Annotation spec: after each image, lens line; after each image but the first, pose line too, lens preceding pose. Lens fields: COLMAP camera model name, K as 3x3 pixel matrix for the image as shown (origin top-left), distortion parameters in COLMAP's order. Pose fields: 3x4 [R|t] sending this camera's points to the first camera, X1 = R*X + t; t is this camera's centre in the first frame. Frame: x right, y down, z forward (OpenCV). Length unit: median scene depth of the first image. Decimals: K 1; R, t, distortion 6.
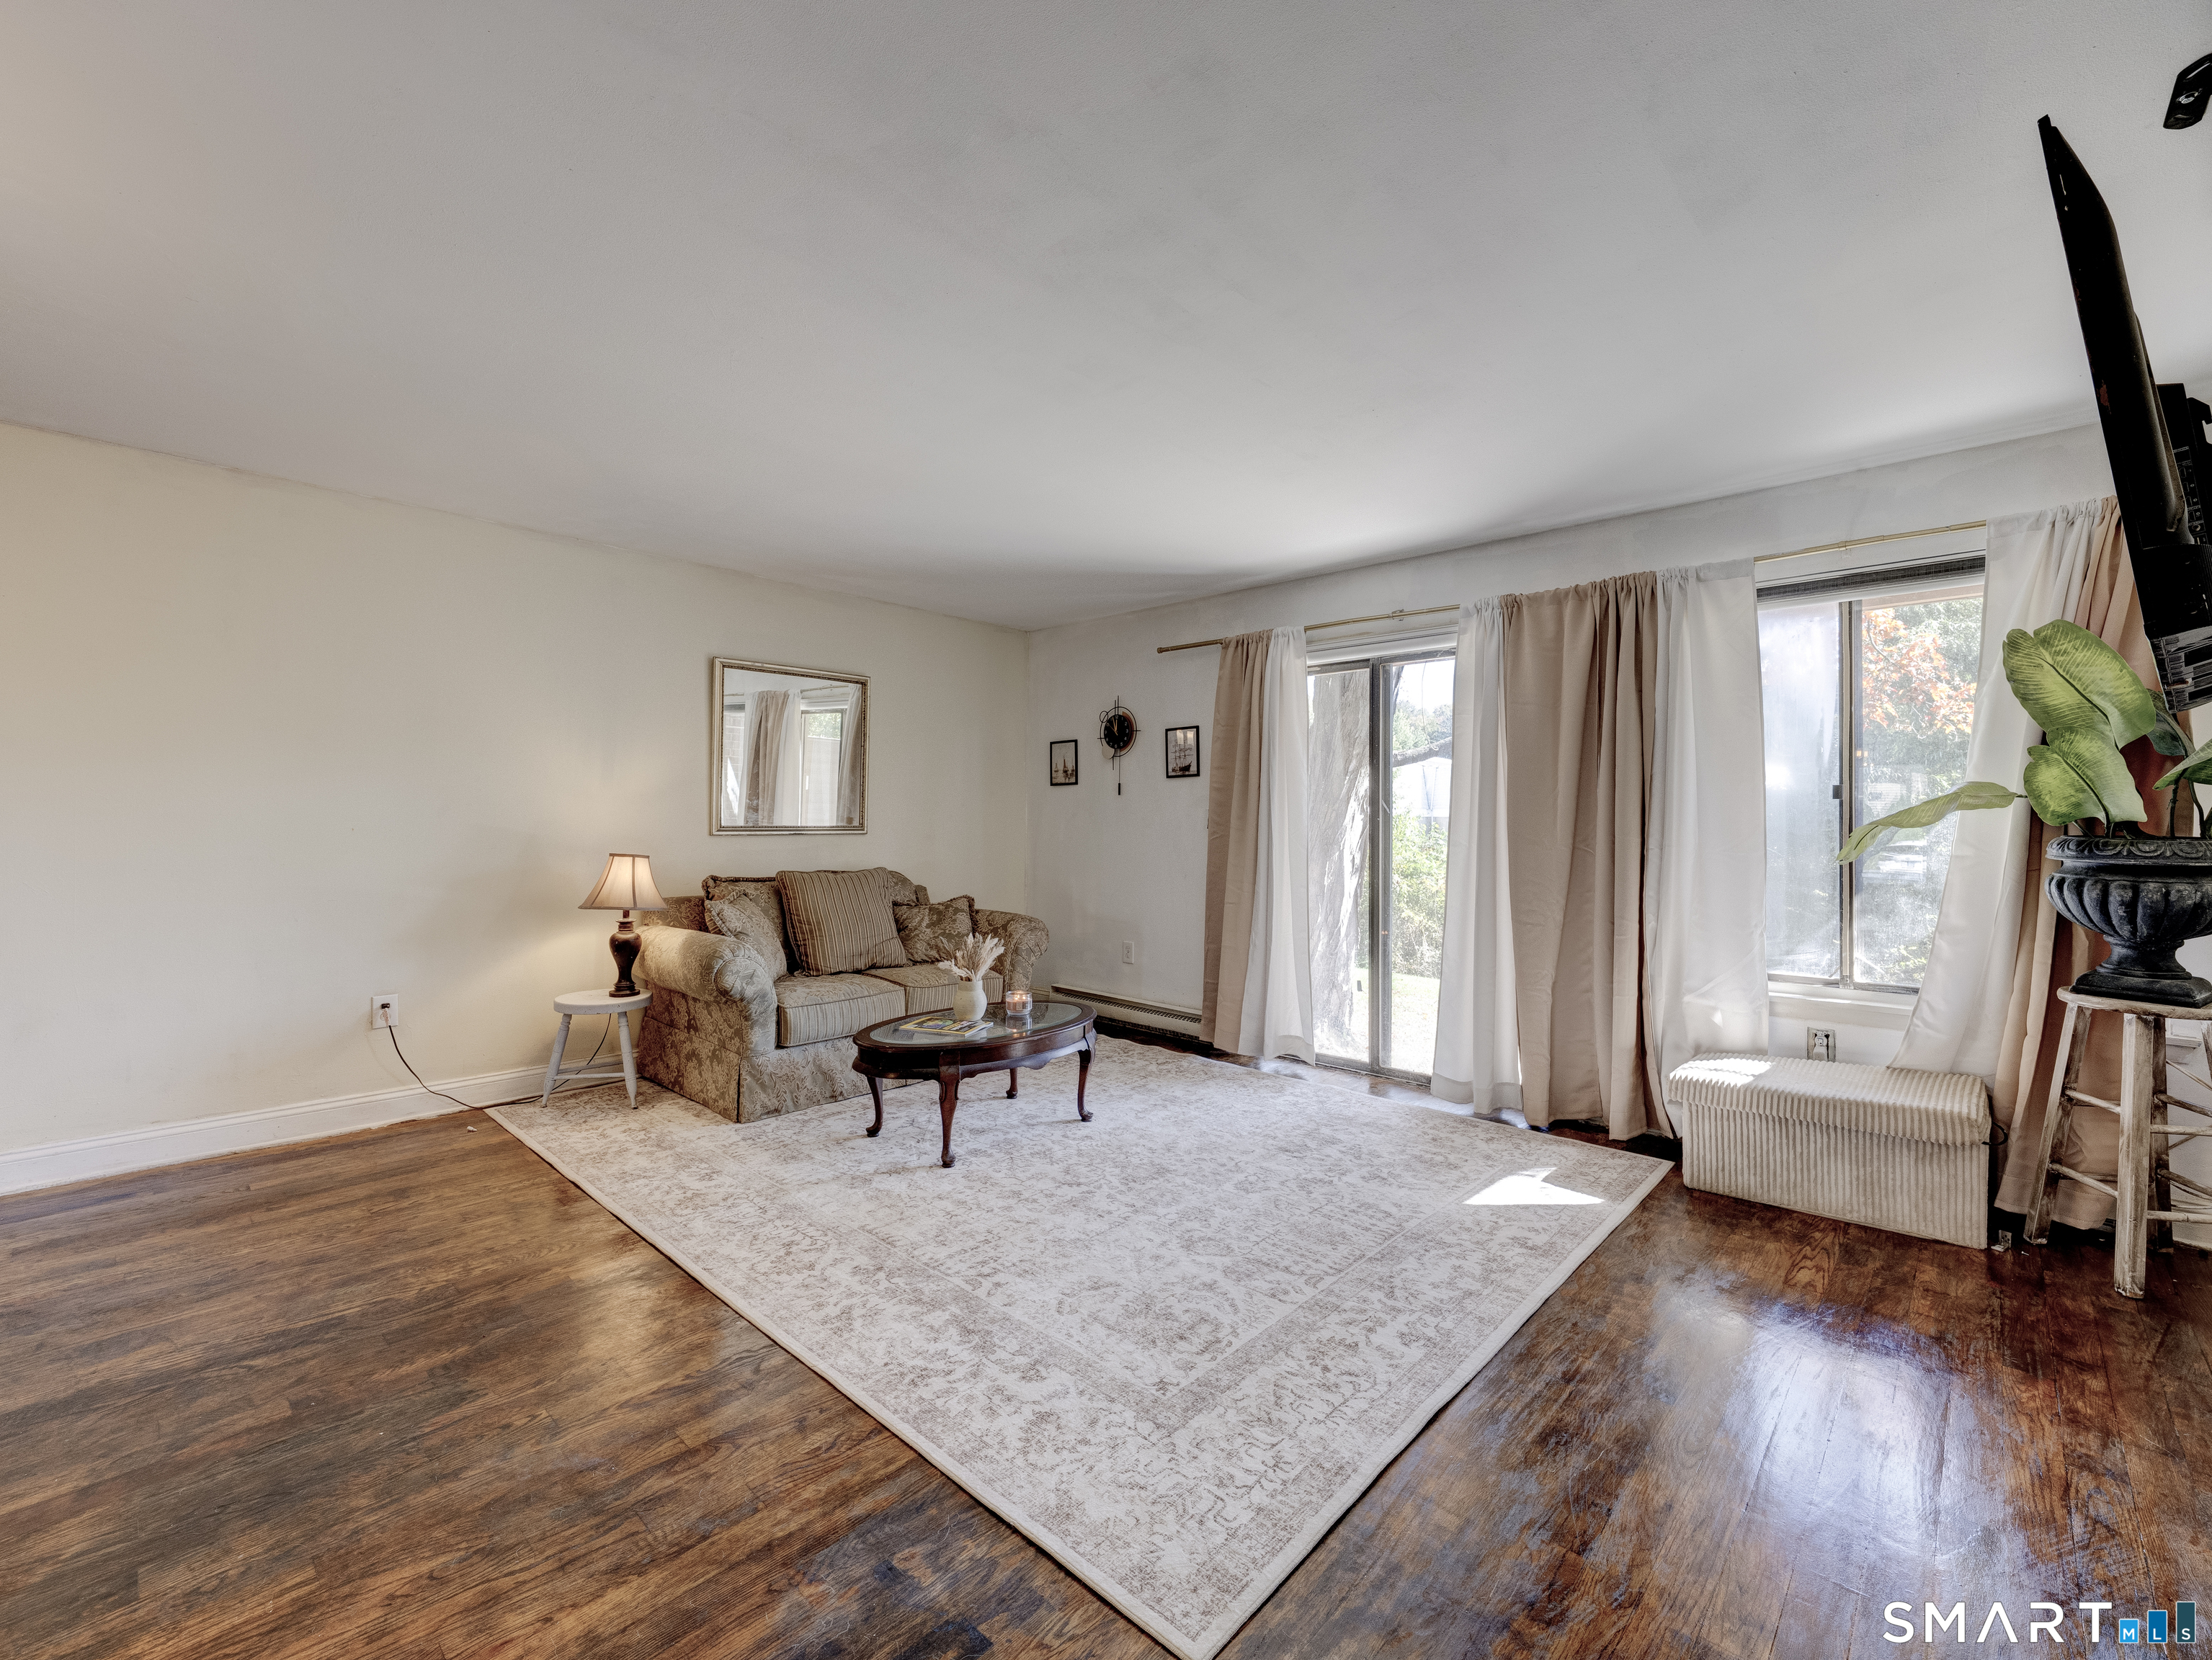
lens RADIAL K [[947.3, 0, 1126.2], [0, 947.3, 811.5], [0, 0, 1]] dist [-0.004576, -0.000593]
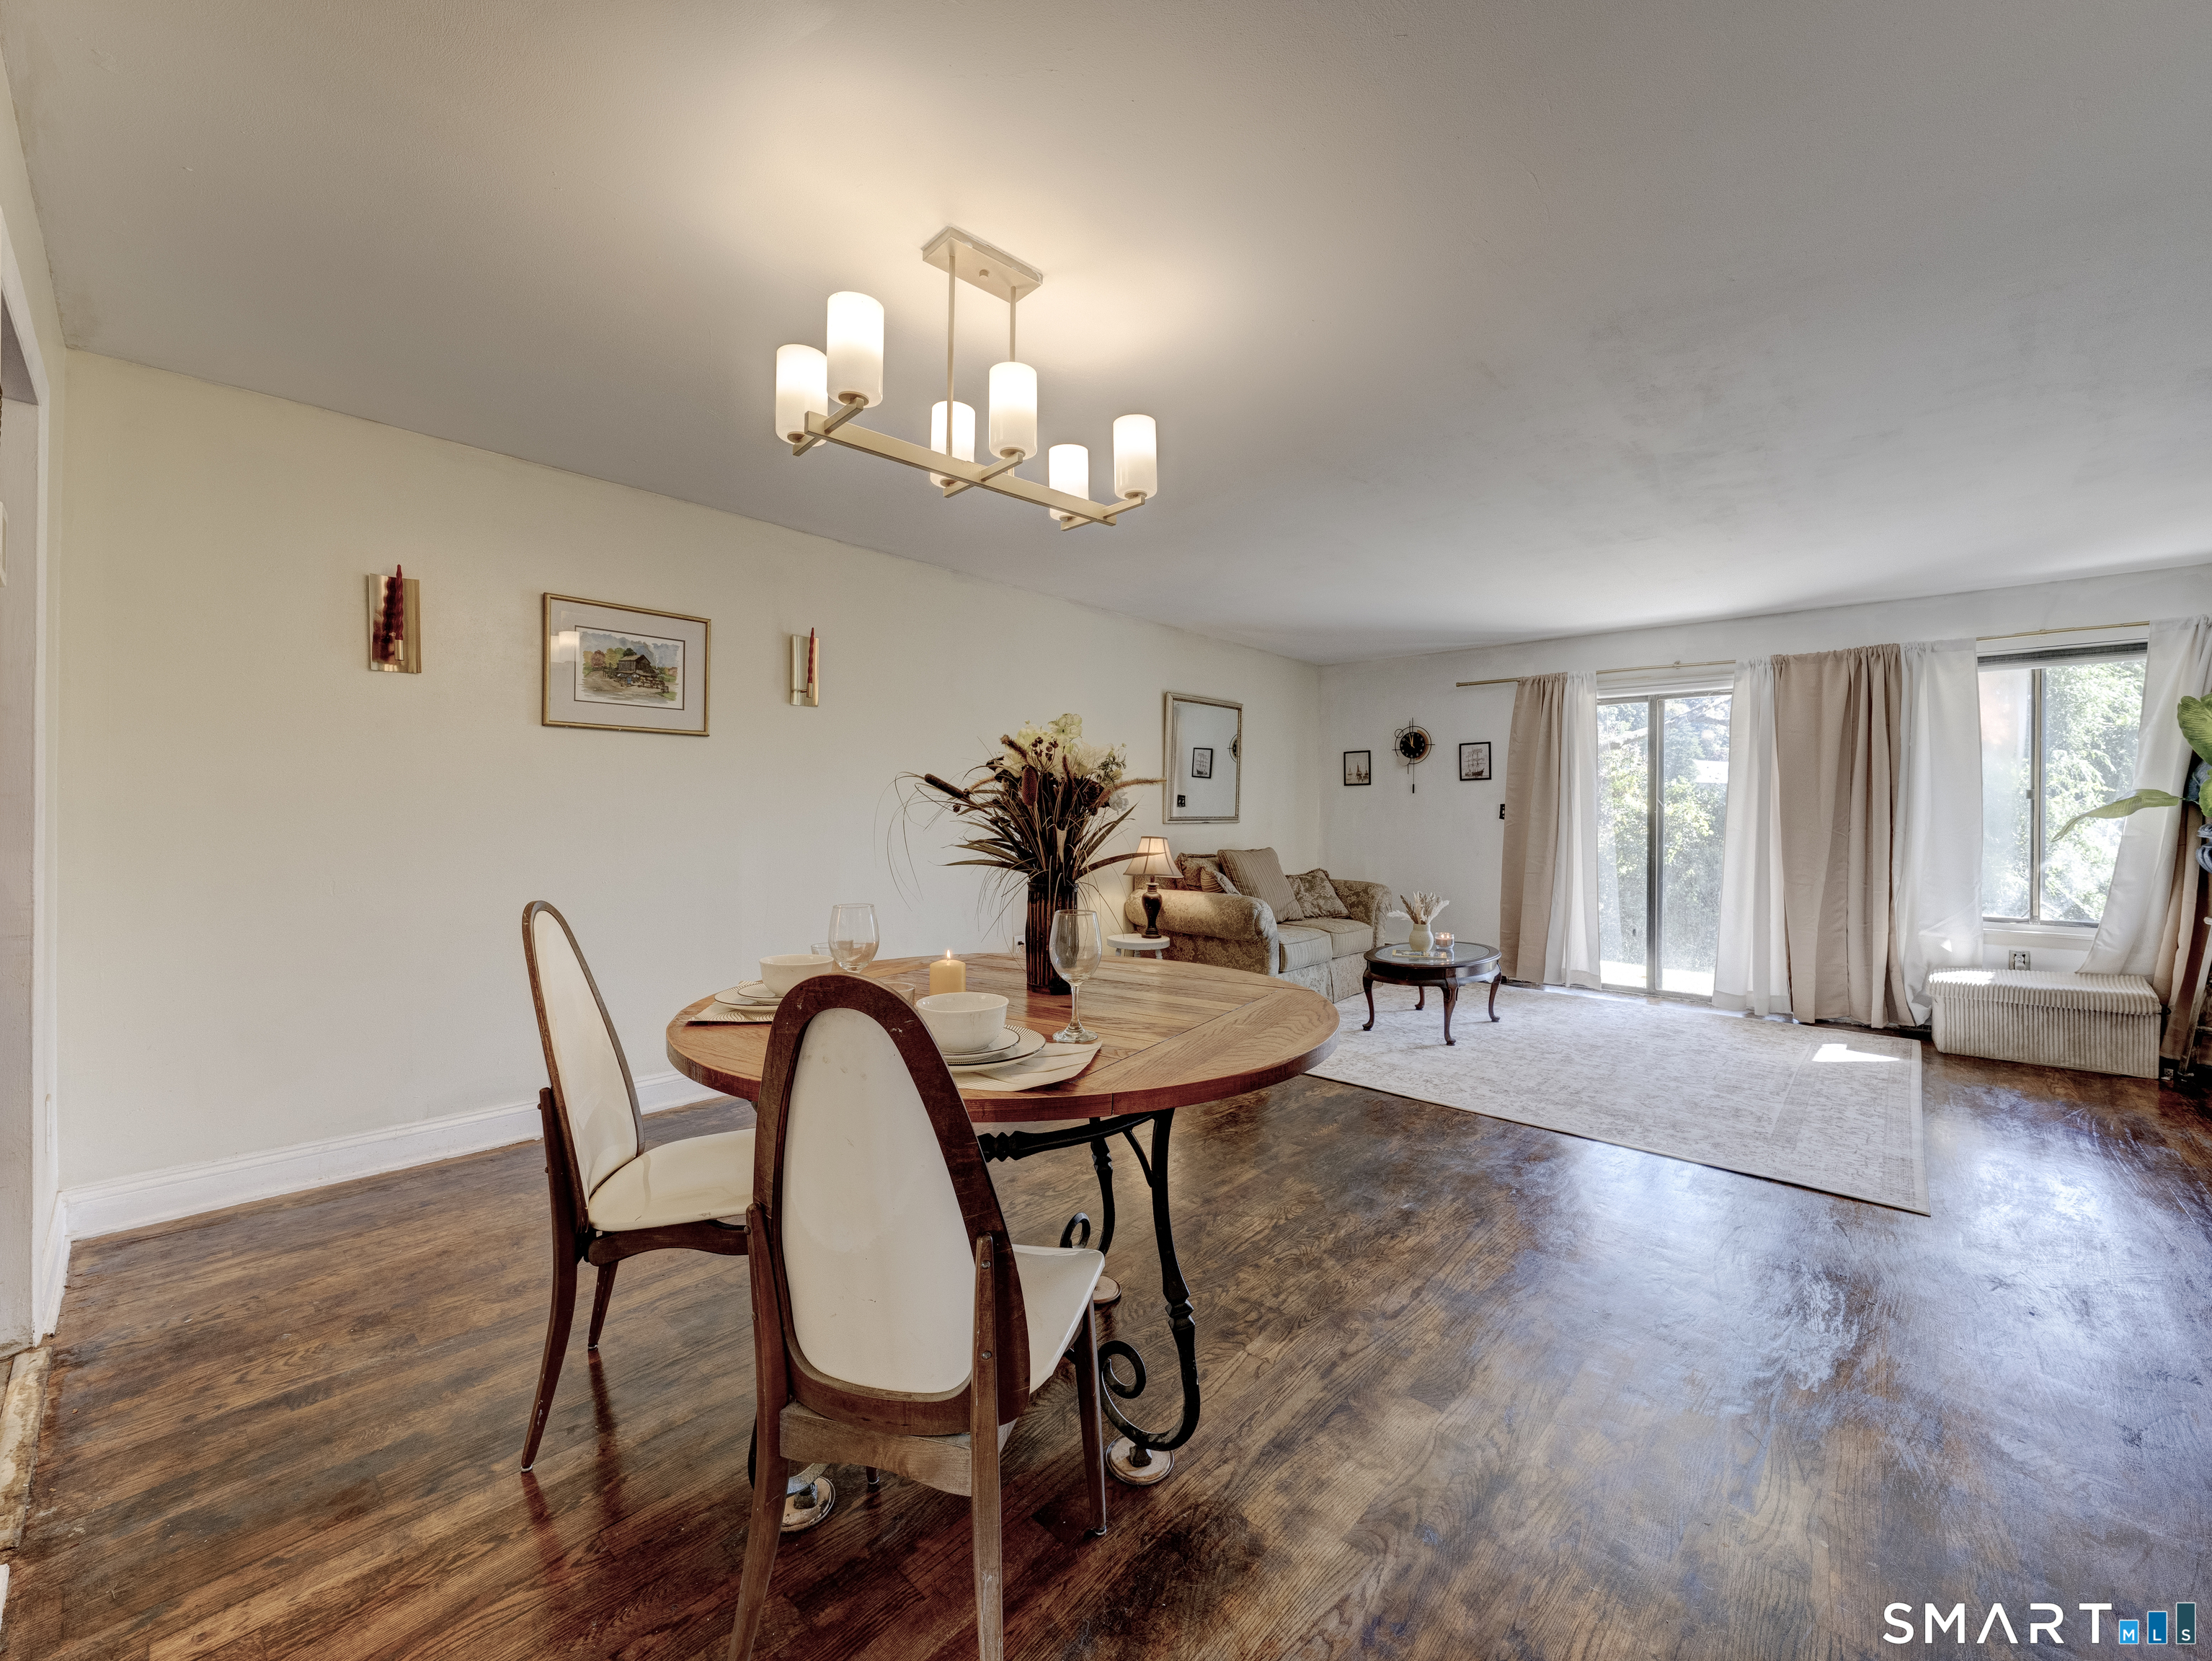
lens RADIAL K [[900.6, 0, 1133.8], [0, 900.6, 811.0], [0, 0, 1]] dist [-0.001900, 0.000824]
pose [[0.999502, 0.000647, 0.031553, -0.696603], [-0.000921, 0.999962, 0.008686, -0.004662], [-0.031546, -0.008711, 0.999464, -0.375773]]
